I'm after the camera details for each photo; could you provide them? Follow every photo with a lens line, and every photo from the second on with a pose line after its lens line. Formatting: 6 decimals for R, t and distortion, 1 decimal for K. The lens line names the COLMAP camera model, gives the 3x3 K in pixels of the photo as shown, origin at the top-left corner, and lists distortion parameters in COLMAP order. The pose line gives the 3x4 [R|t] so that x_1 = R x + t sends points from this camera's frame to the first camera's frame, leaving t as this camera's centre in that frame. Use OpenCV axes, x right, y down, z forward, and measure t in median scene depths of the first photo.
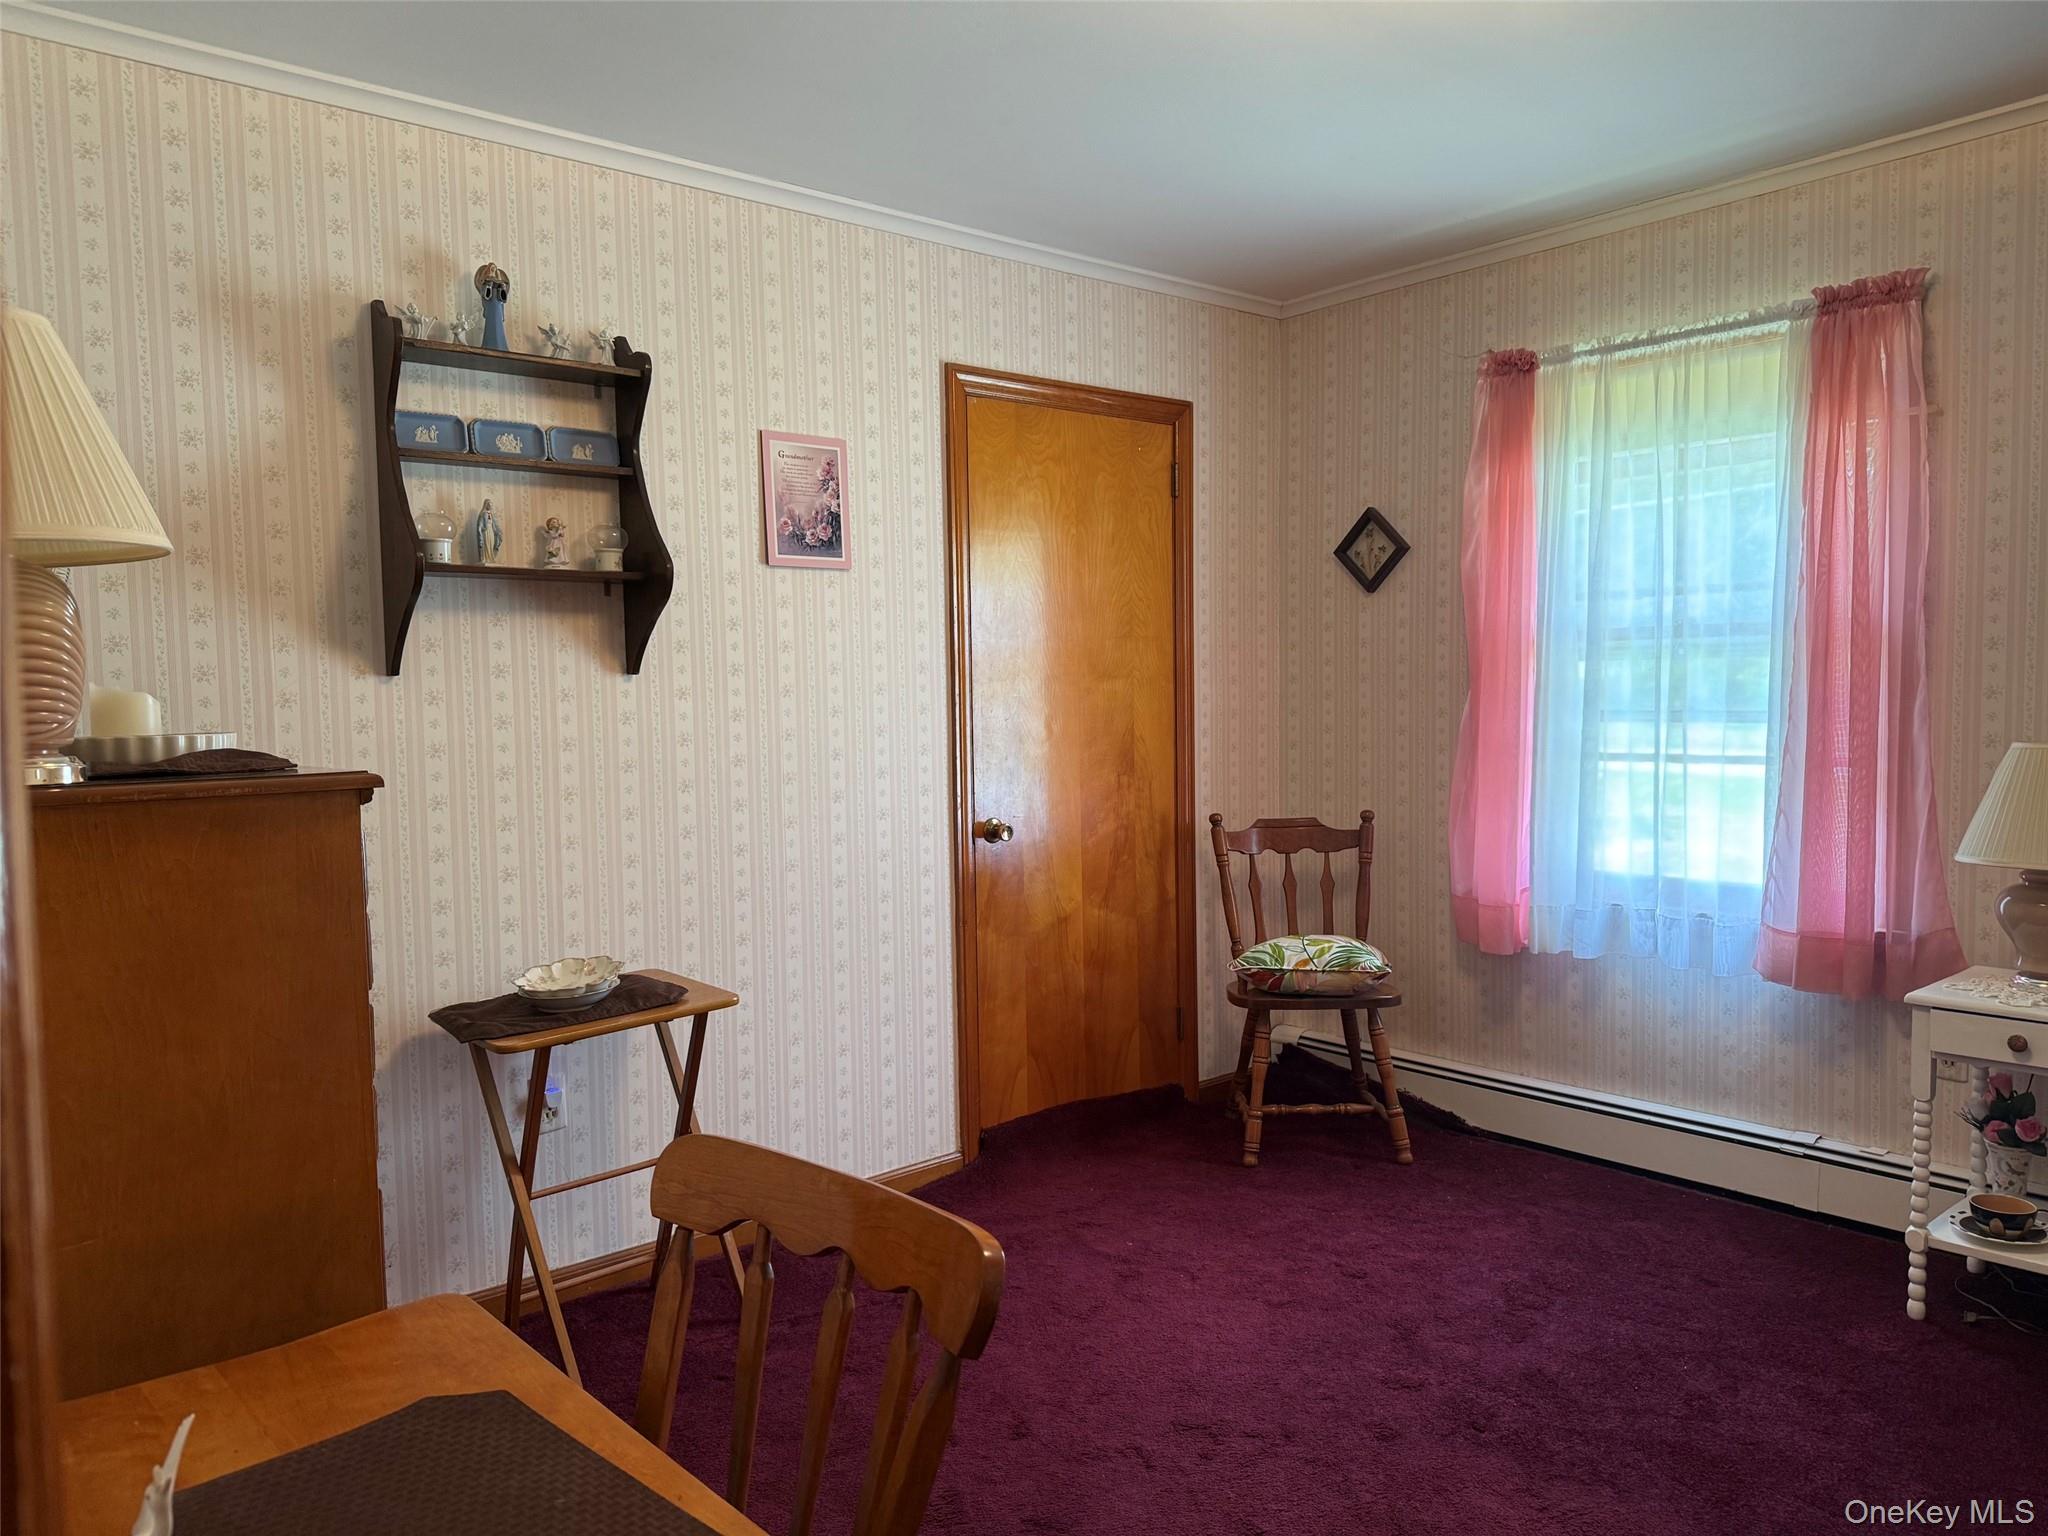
lens RADIAL K [[1446.0, 0, 1024.0], [0, 1446.0, 768.0], [0, 0, 1]] dist [0.030631, -0.001617]
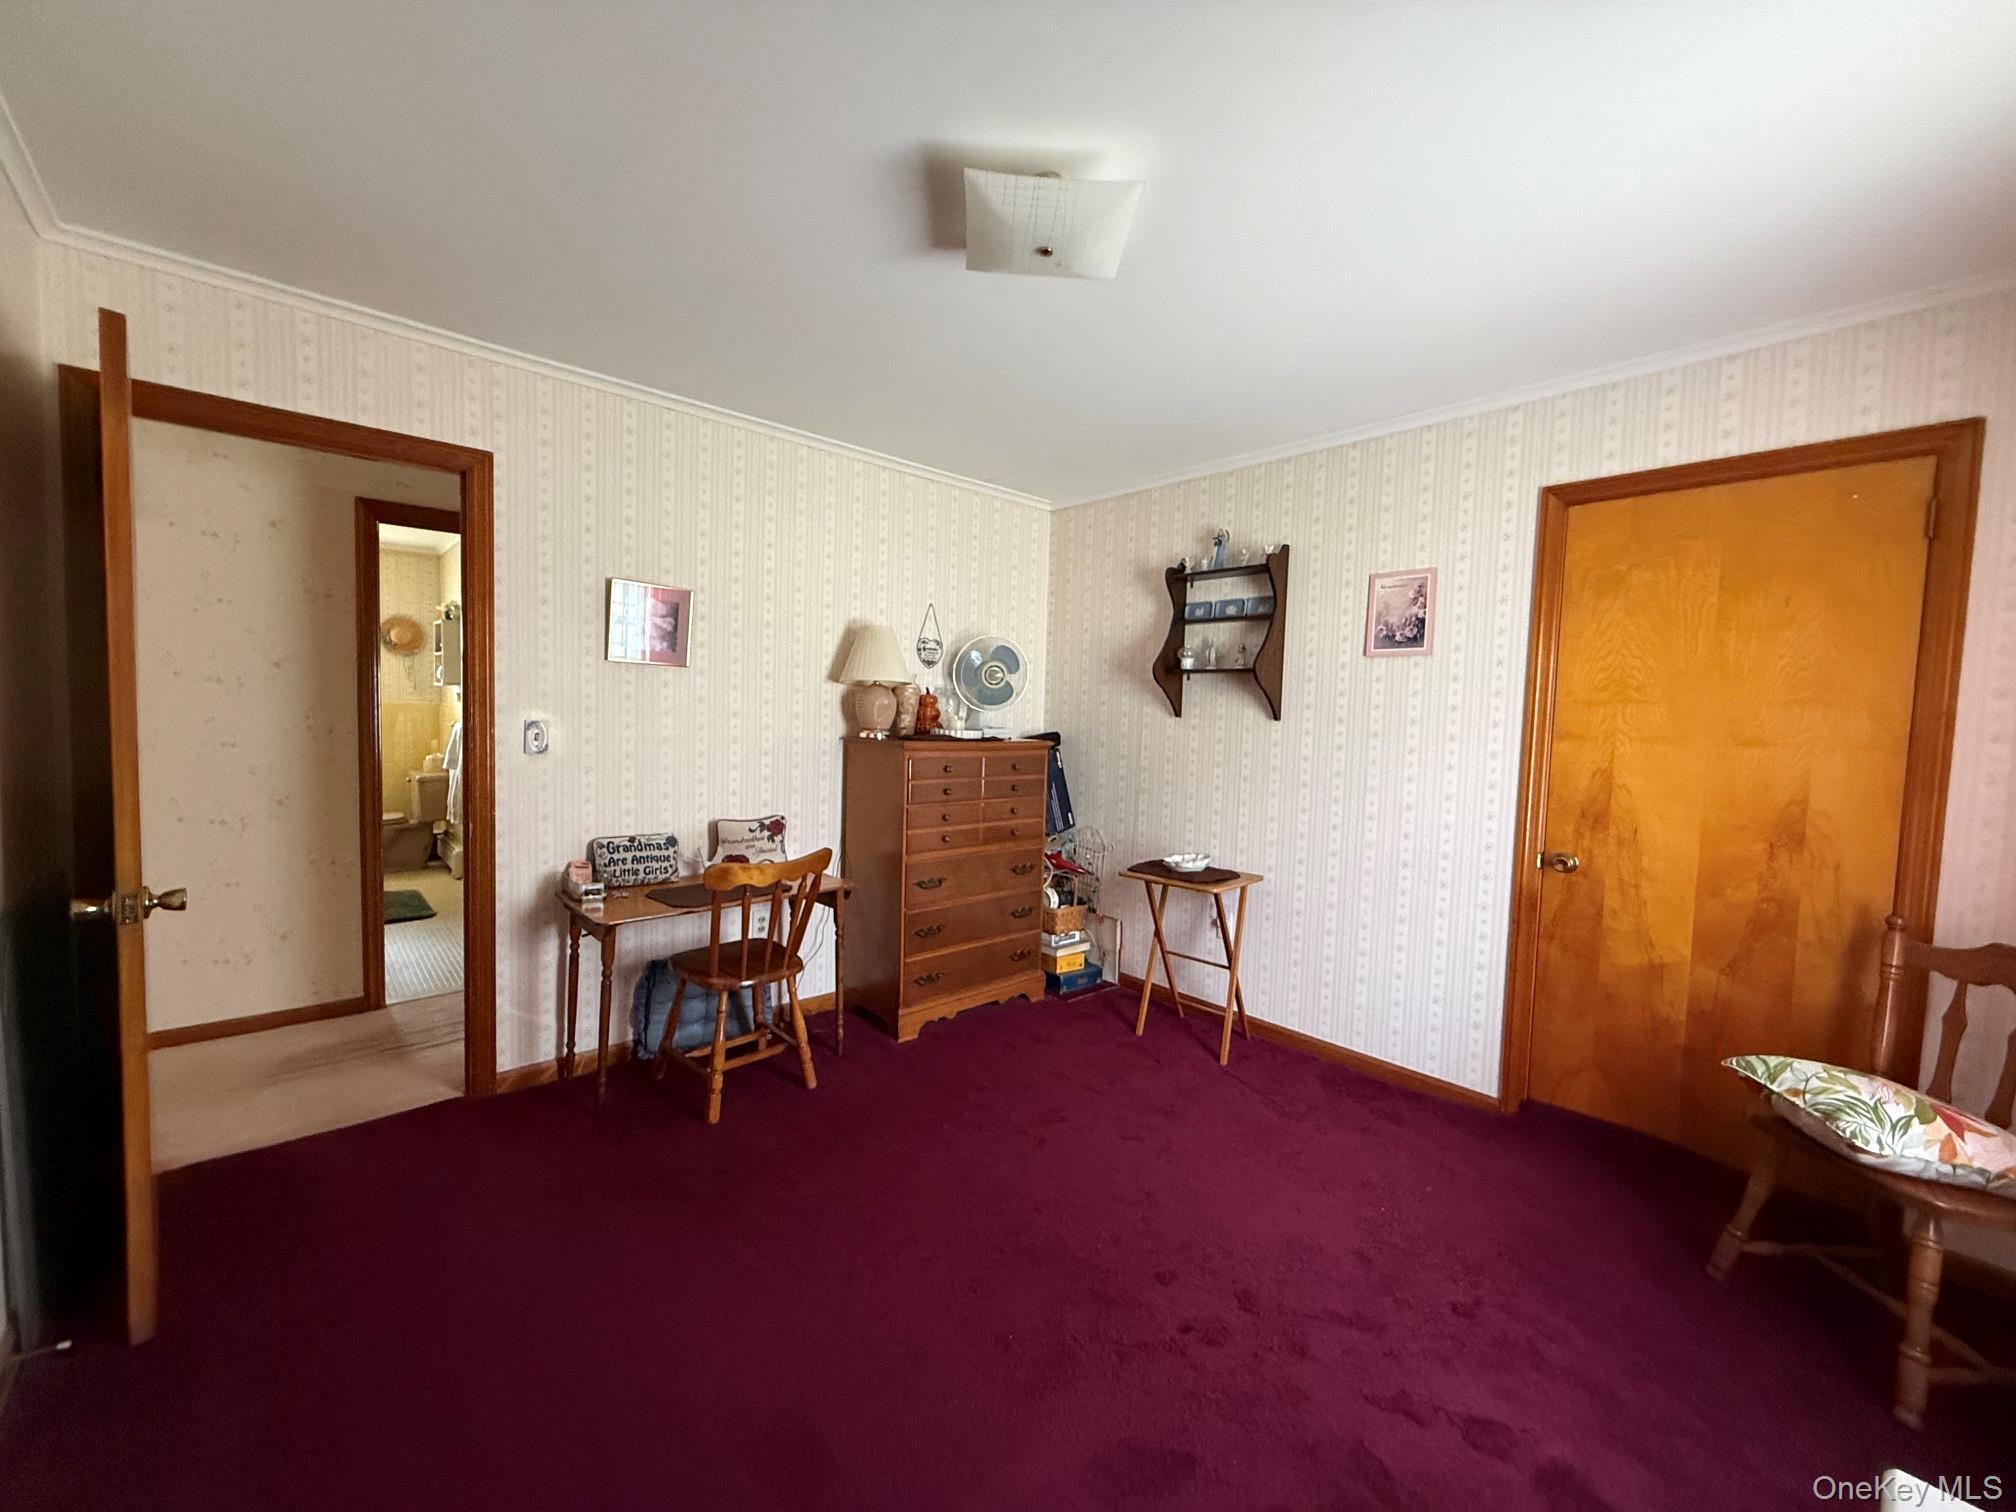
lens RADIAL K [[801.4, 0, 1003.1], [0, 801.4, 755.9], [0, 0, 1]] dist [0.000083, 0.000165]
pose [[0.019609, 0.074681, -0.997015, 0.698090], [-0.090106, 0.993280, 0.072629, -0.056970], [0.995739, 0.088412, 0.026206, 0.565914]]
